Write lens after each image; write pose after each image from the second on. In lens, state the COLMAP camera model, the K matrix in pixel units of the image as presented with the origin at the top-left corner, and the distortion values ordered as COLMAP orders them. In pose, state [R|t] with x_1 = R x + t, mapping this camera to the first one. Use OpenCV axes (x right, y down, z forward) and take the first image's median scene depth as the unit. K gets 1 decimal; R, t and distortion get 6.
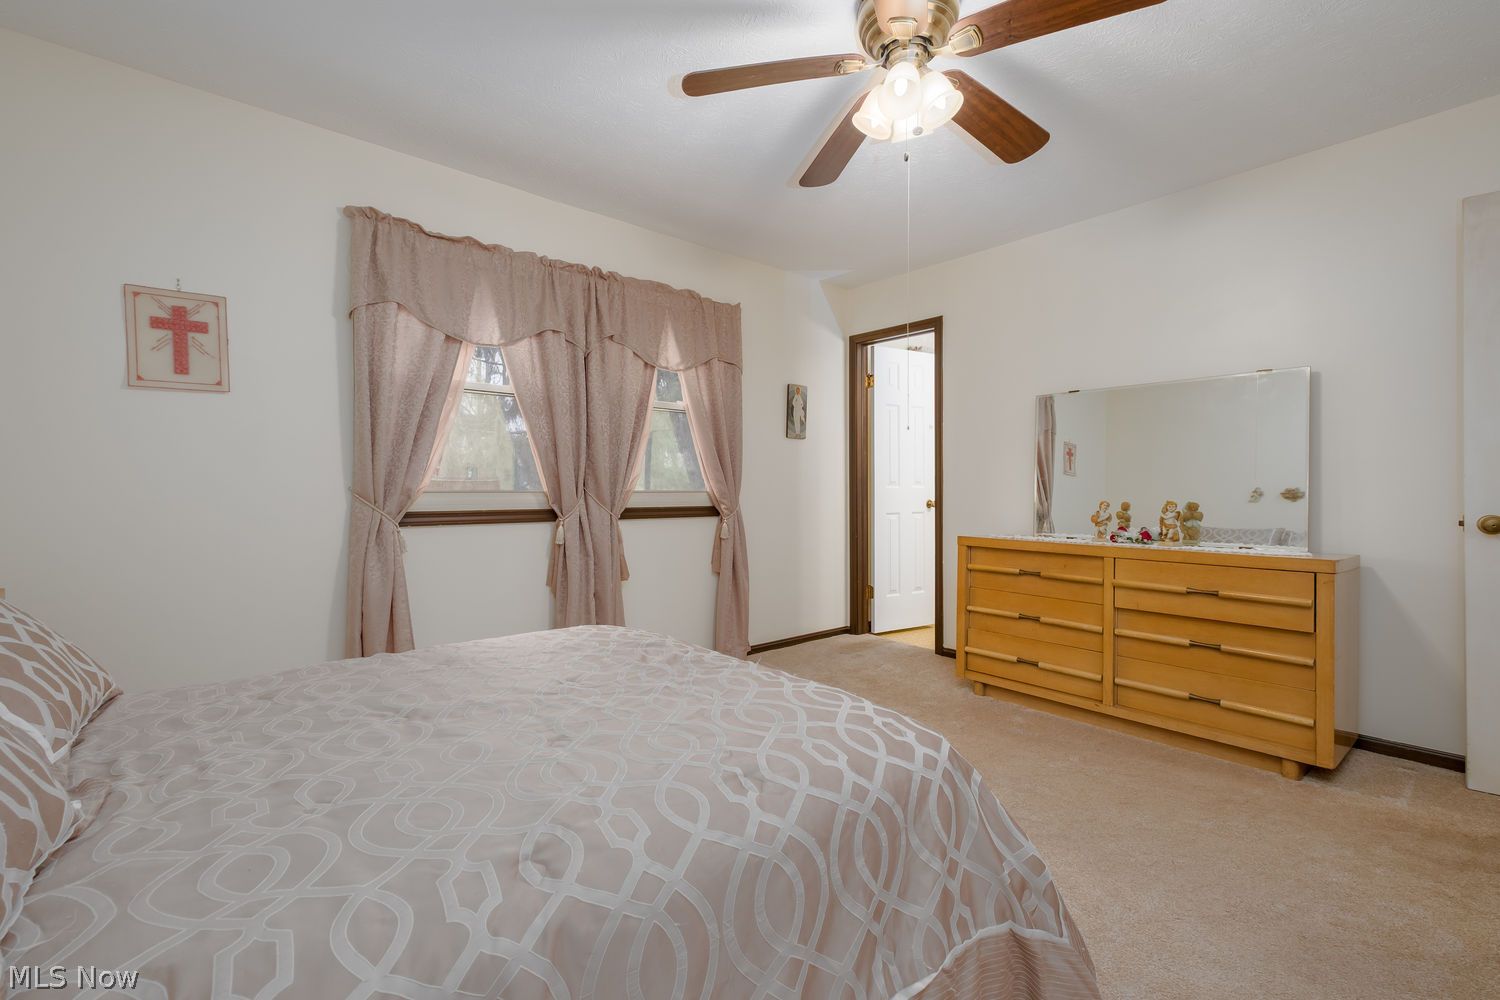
lens RADIAL K [[660.3, 0, 748.4], [0, 660.3, 495.3], [0, 0, 1]] dist [0.024327, -0.003446]
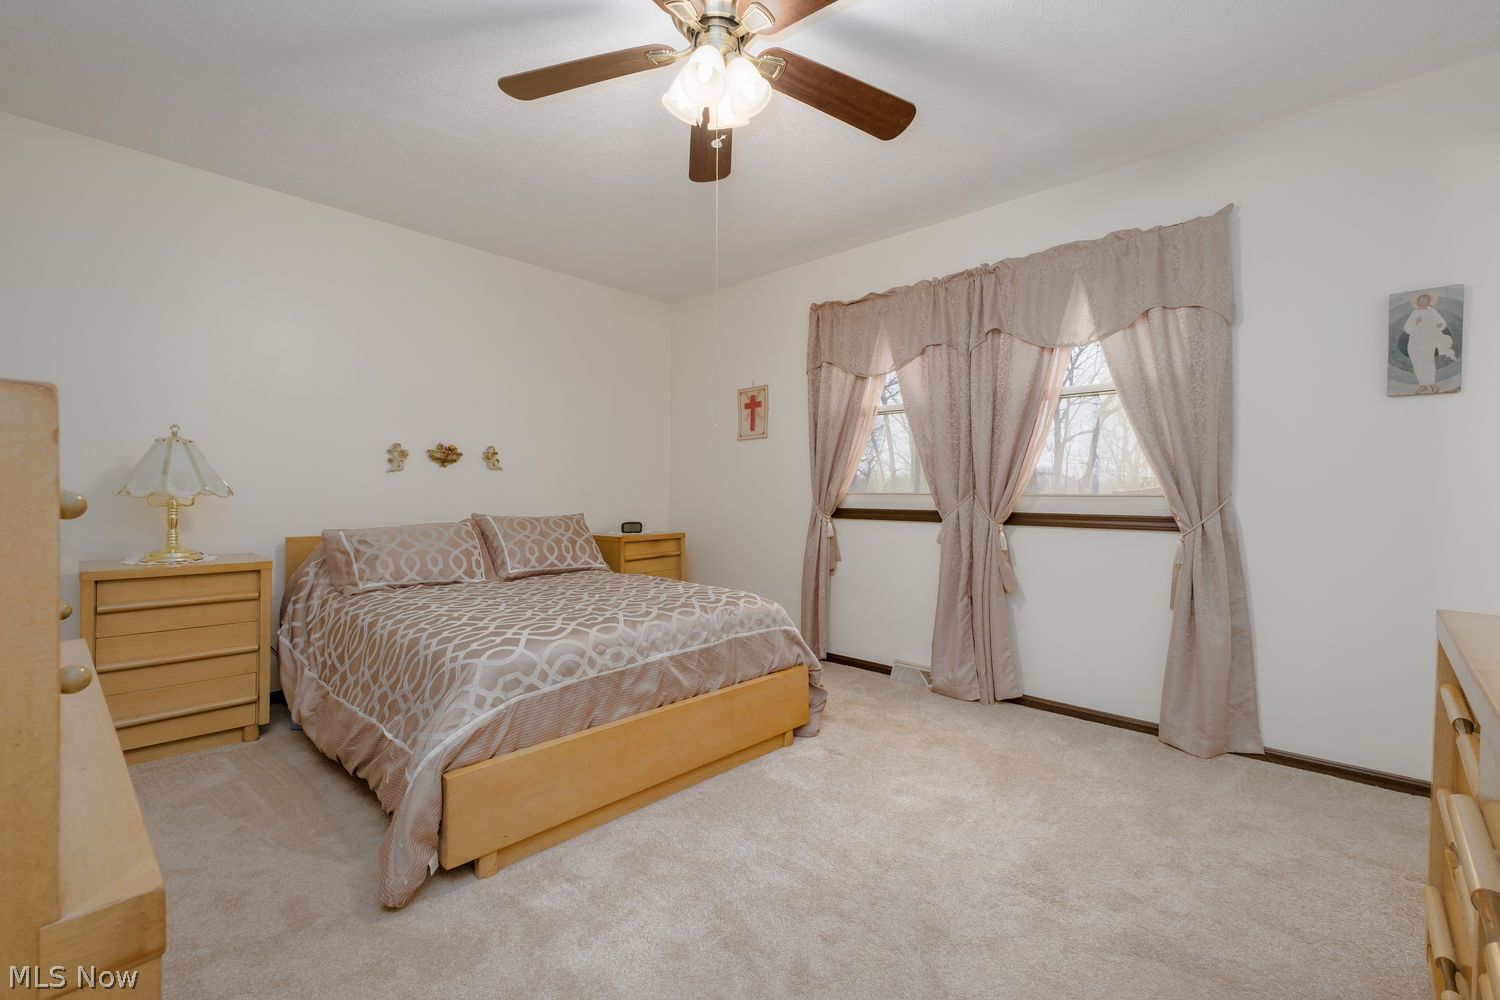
lens RADIAL K [[660.3, 0, 749.1], [0, 660.3, 498.9], [0, 0, 1]] dist [0.024327, -0.003446]
pose [[0.098266, 0.012146, -0.995086, 0.771214], [-0.013560, 0.999849, 0.010865, -0.006130], [0.995068, 0.012426, 0.098416, 0.612884]]
